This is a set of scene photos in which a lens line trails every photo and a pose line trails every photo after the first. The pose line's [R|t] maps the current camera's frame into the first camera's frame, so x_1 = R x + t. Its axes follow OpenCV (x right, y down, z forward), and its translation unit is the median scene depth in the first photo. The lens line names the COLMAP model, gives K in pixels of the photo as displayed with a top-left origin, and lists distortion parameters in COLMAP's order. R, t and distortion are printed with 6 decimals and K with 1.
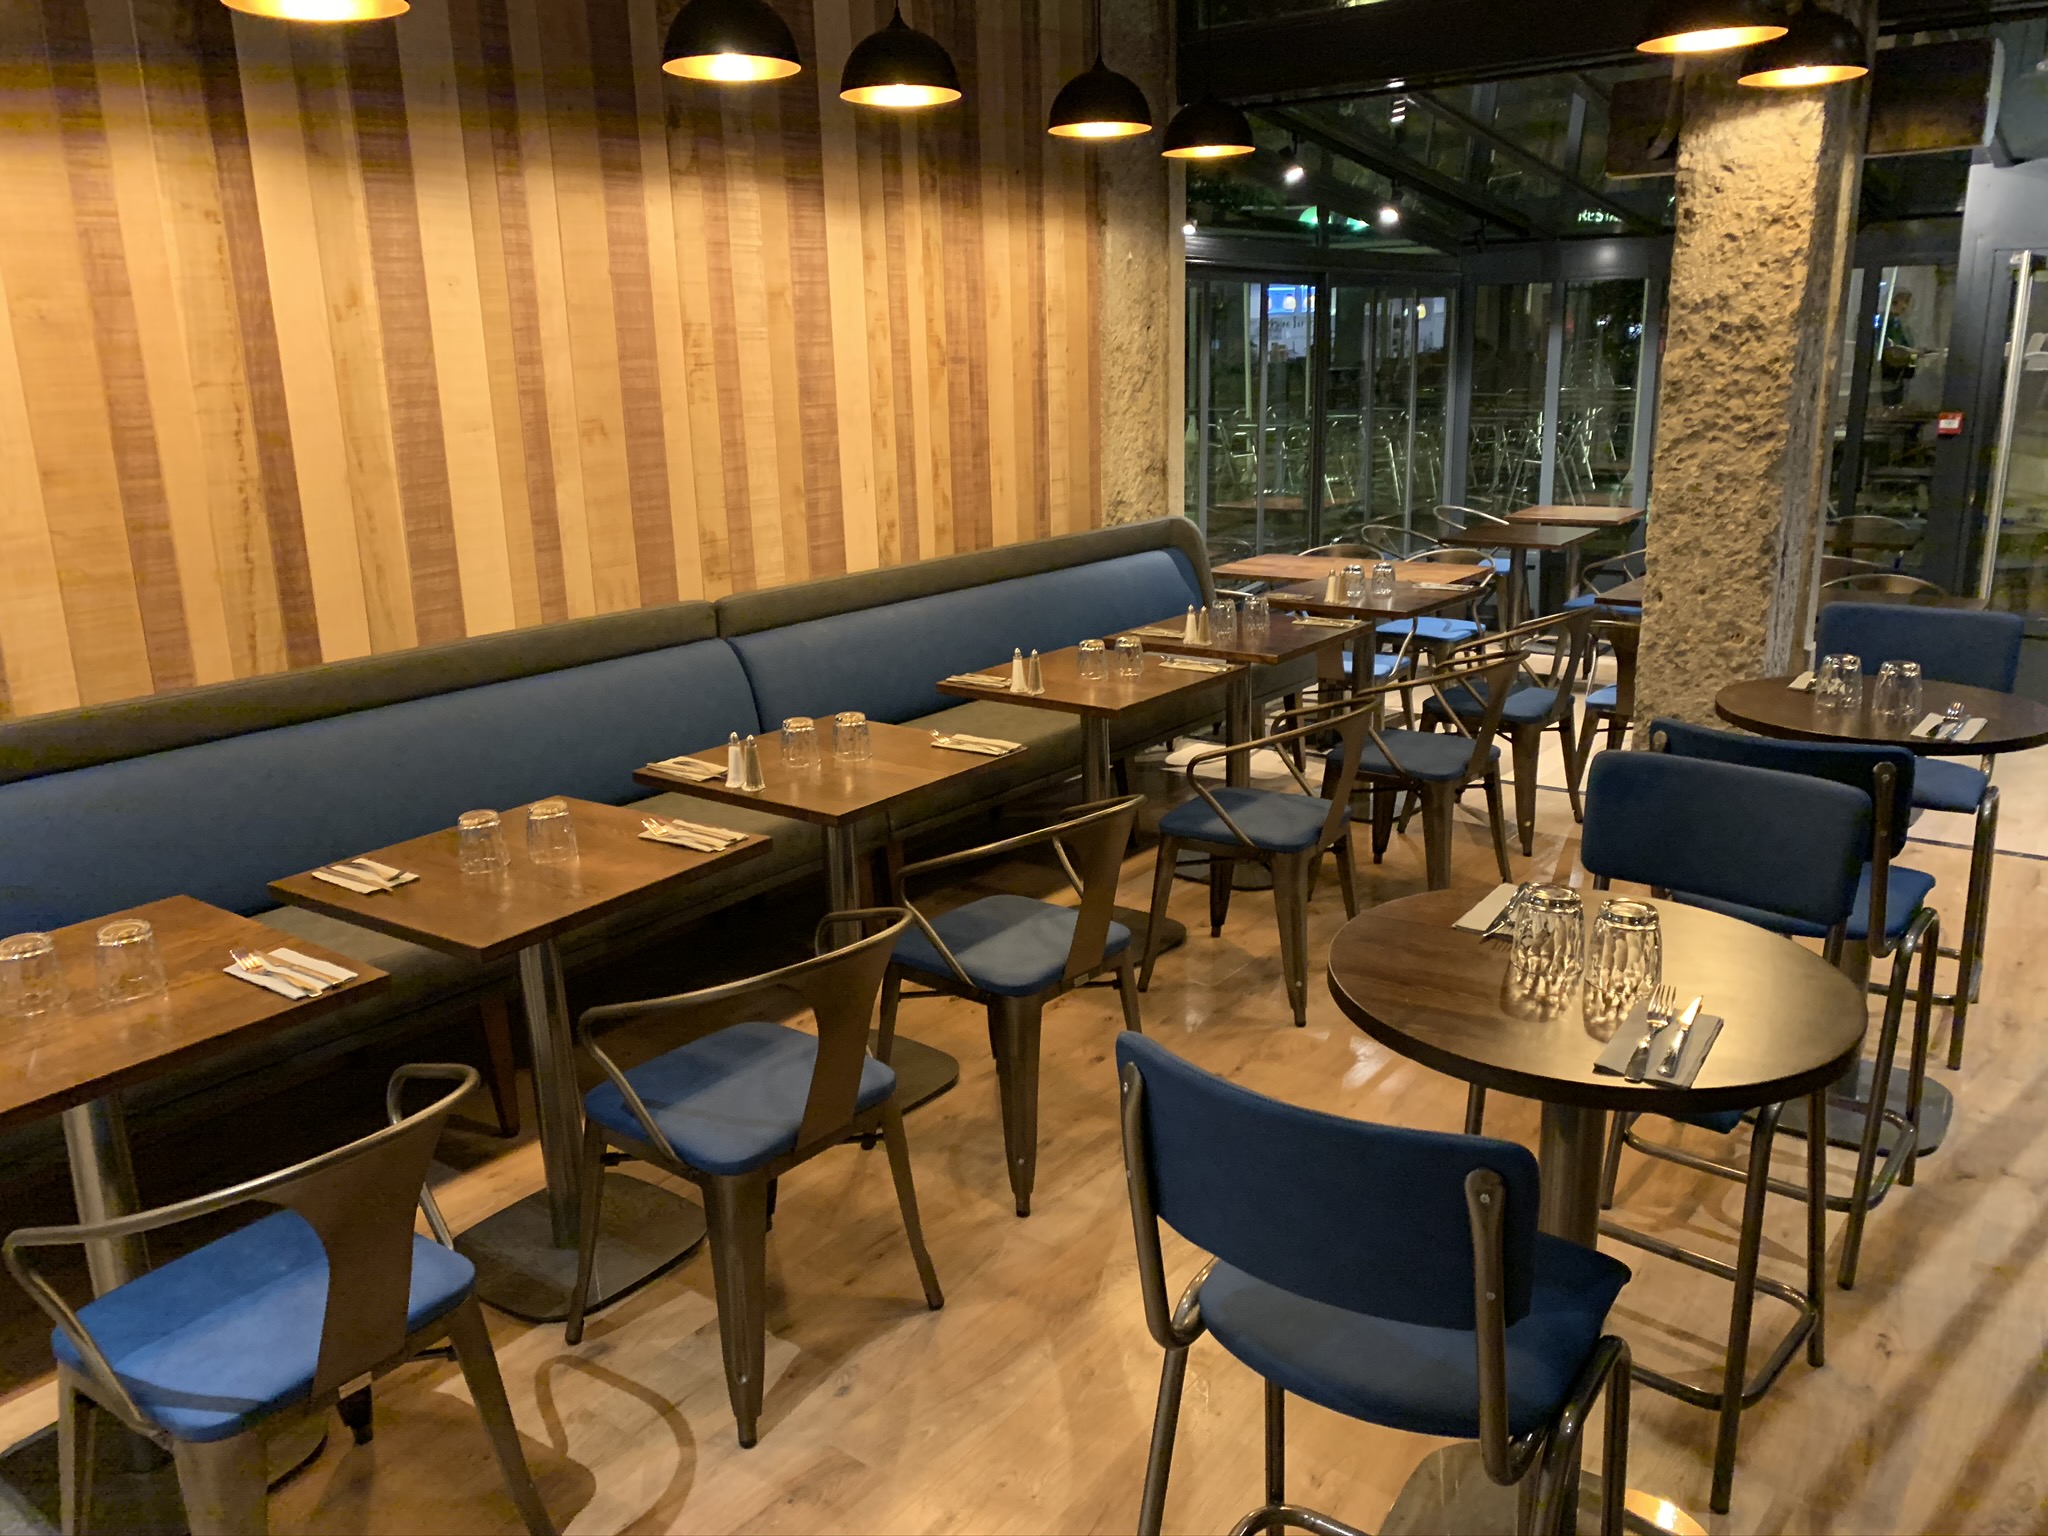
lens RADIAL K [[1557.5, 0, 1024.0], [0, 1557.5, 768.0], [0, 0, 1]] dist [0.004917, -0.002078]
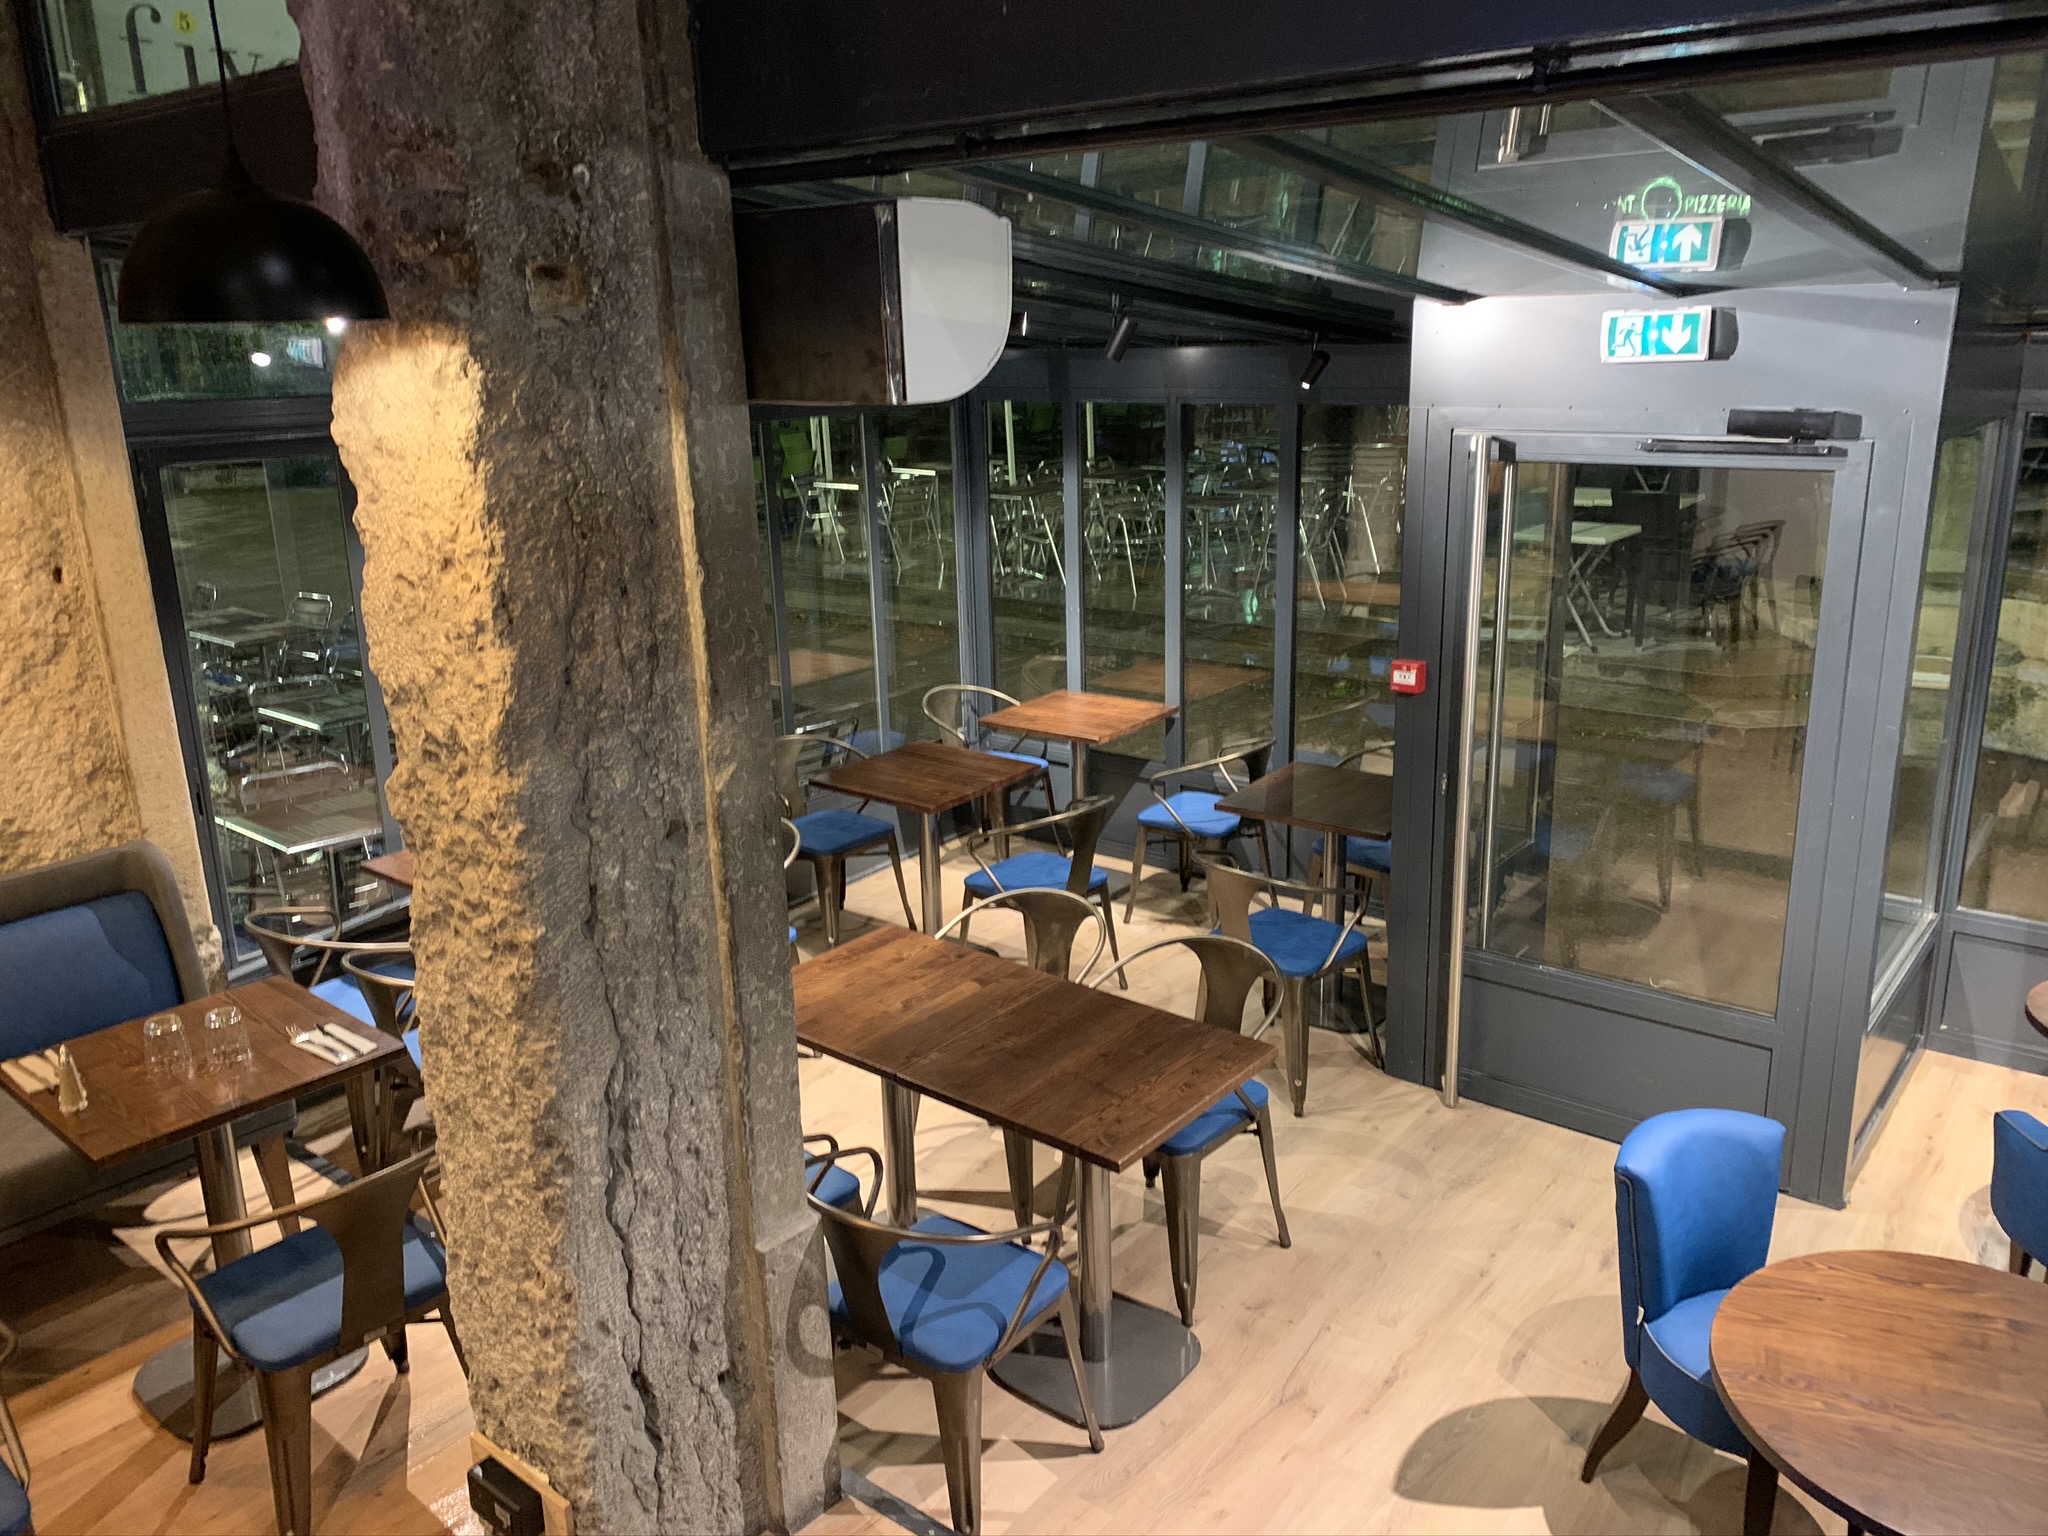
lens RADIAL K [[1557.5, 0, 1024.0], [0, 1557.5, 768.0], [0, 0, 1]] dist [0.004917, -0.002078]
pose [[0.999455, 0.011558, -0.030919, 0.662955], [-0.010988, 0.999767, 0.018565, -0.283443], [0.031126, -0.018215, 0.999349, 0.473919]]
